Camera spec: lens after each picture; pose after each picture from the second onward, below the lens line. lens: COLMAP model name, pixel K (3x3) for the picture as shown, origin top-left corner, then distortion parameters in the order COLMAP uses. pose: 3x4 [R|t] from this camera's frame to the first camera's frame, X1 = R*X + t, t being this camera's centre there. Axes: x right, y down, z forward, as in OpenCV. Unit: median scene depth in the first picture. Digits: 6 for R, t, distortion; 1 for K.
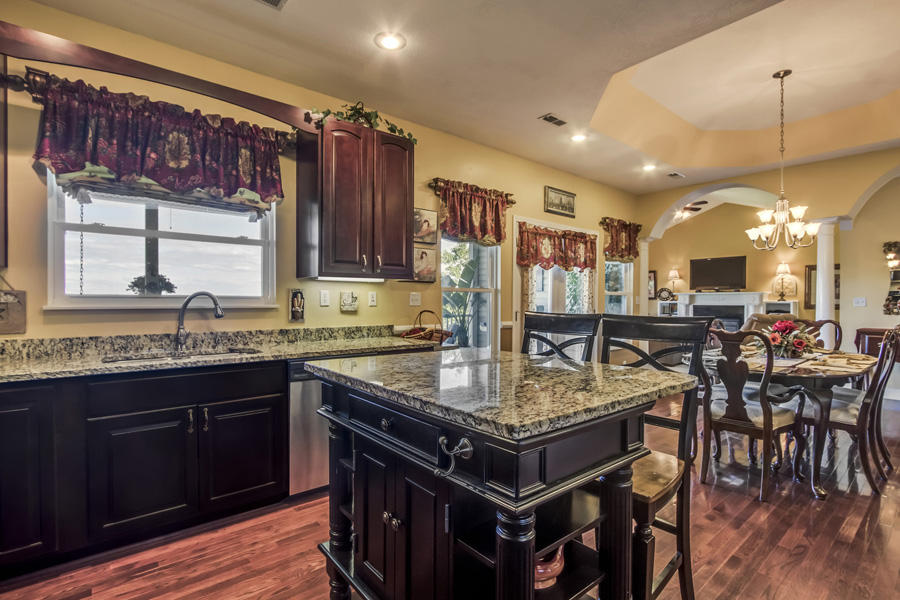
lens RADIAL K [[435.0, 0, 455.3], [0, 435.0, 301.8], [0, 0, 1]] dist [-0.005176, 0.002771]
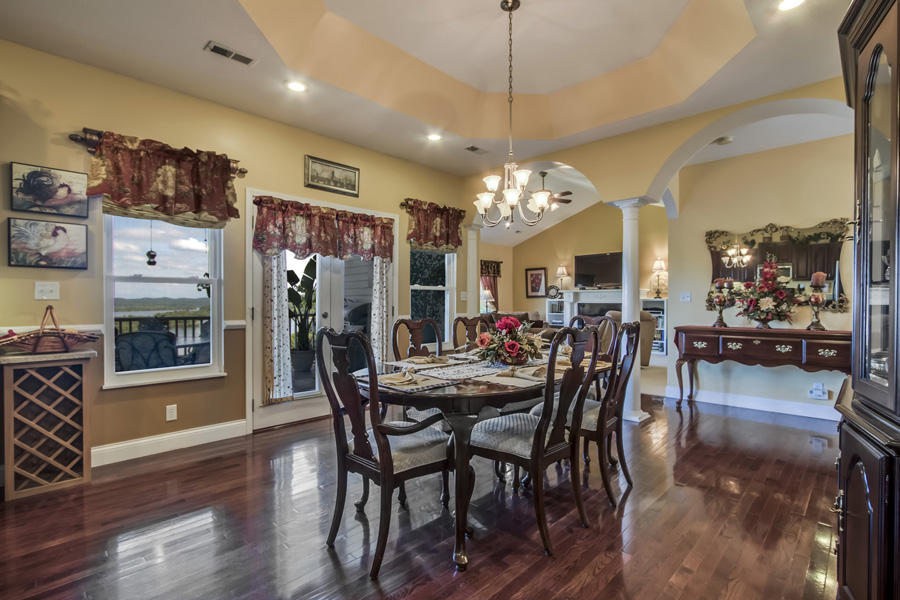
lens RADIAL K [[435.0, 0, 447.9], [0, 435.0, 304.0], [0, 0, 1]] dist [-0.005176, 0.002771]
pose [[0.995907, -0.002479, 0.090346, 0.422891], [0.002099, 0.999989, 0.004302, 0.012323], [-0.090356, -0.004095, 0.995901, 0.166115]]
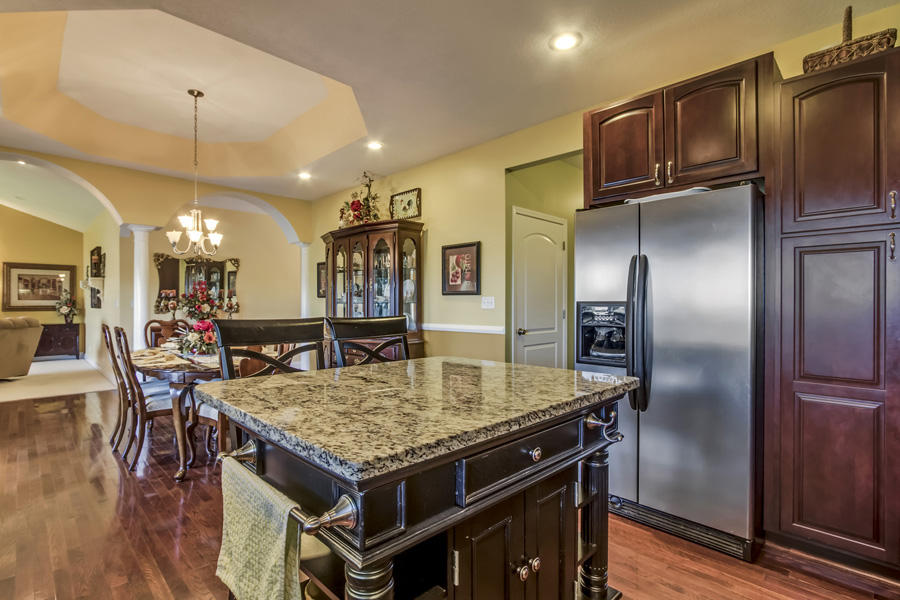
lens RADIAL K [[432.0, 0, 445.8], [0, 432.0, 302.2], [0, 0, 1]] dist [-0.013016, 0.002493]
pose [[-0.069004, -0.004457, 0.997606, -0.281109], [0.003587, 0.999982, 0.004716, -0.004358], [-0.997610, 0.003904, -0.068986, 0.352739]]
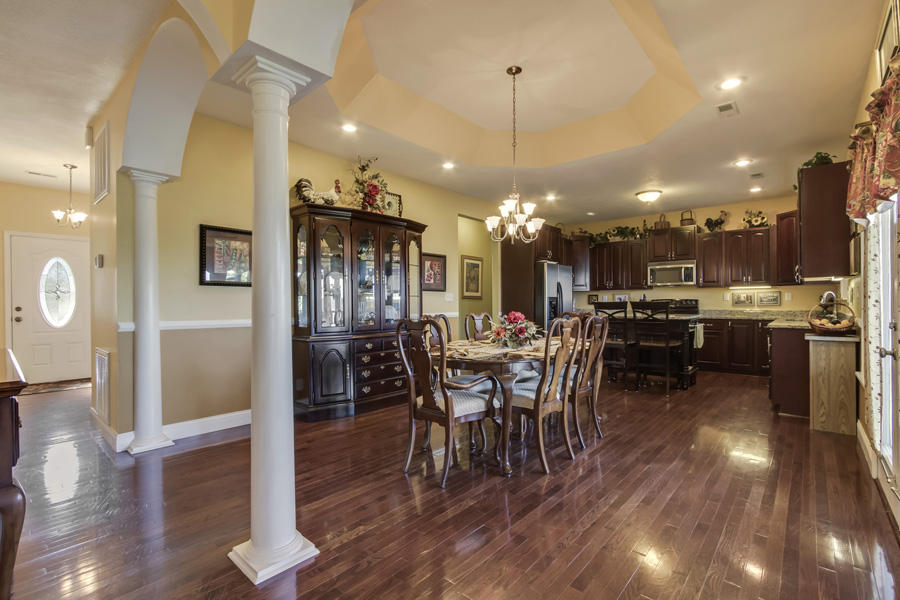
lens RADIAL K [[411.0, 0, 447.2], [0, 411.0, 298.8], [0, 0, 1]] dist [-0.012070, -0.000287]
pose [[-0.990471, -0.002439, -0.137698, 0.768264], [-0.001809, 0.999987, -0.004700, 0.012136], [0.137708, -0.004406, -0.990463, 1.450327]]
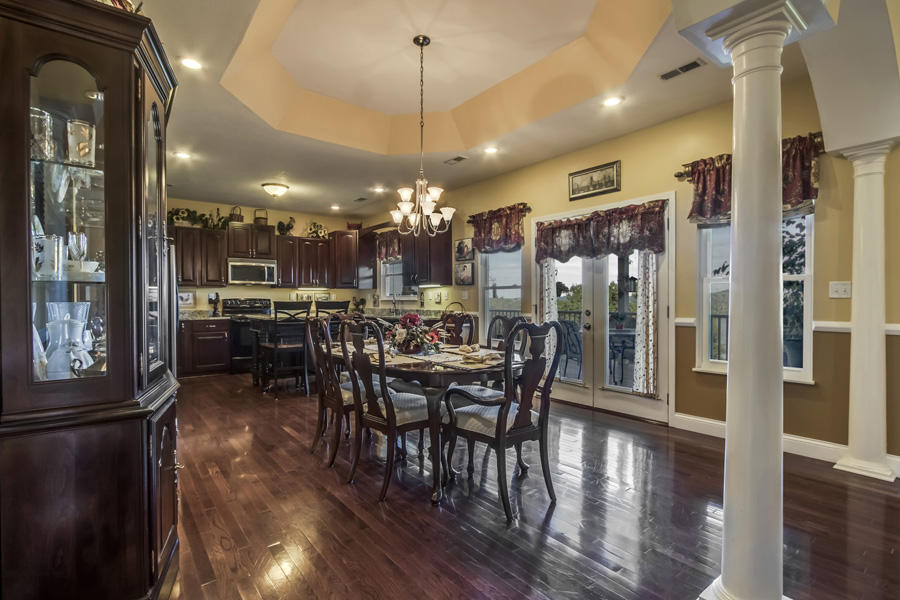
lens RADIAL K [[435.0, 0, 446.4], [0, 435.0, 306.4], [0, 0, 1]] dist [-0.005176, 0.002771]
pose [[-0.043278, 0.008810, -0.999024, 1.238362], [-0.002902, 0.999956, 0.008944, 0.016390], [0.999059, 0.003286, -0.043250, 0.815837]]
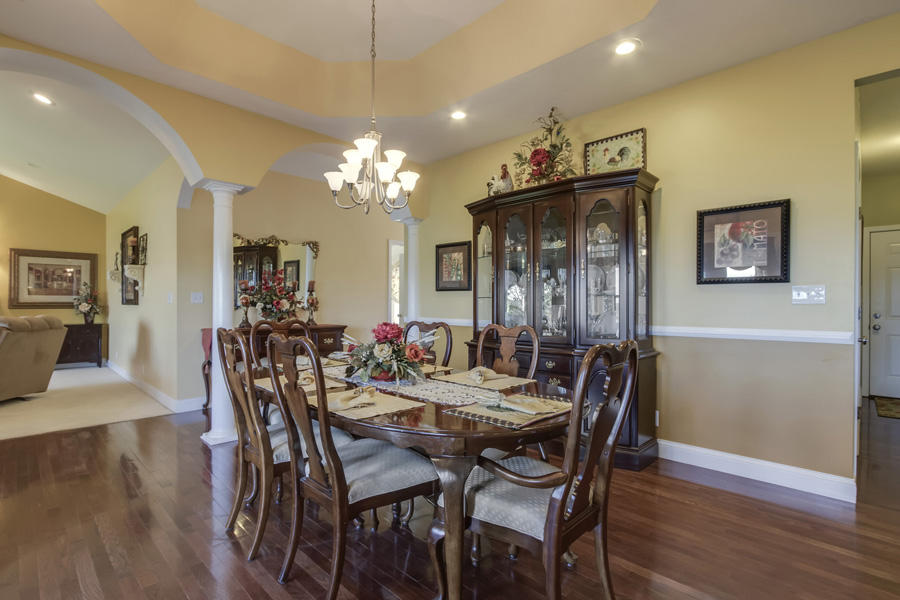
lens RADIAL K [[432.0, 0, 446.8], [0, 432.0, 303.4], [0, 0, 1]] dist [-0.013016, 0.002493]
pose [[-0.078655, -0.007518, 0.996874, 0.071889], [0.000750, 0.999971, 0.007601, 0.007955], [-0.996902, 0.001345, -0.078648, 0.718302]]
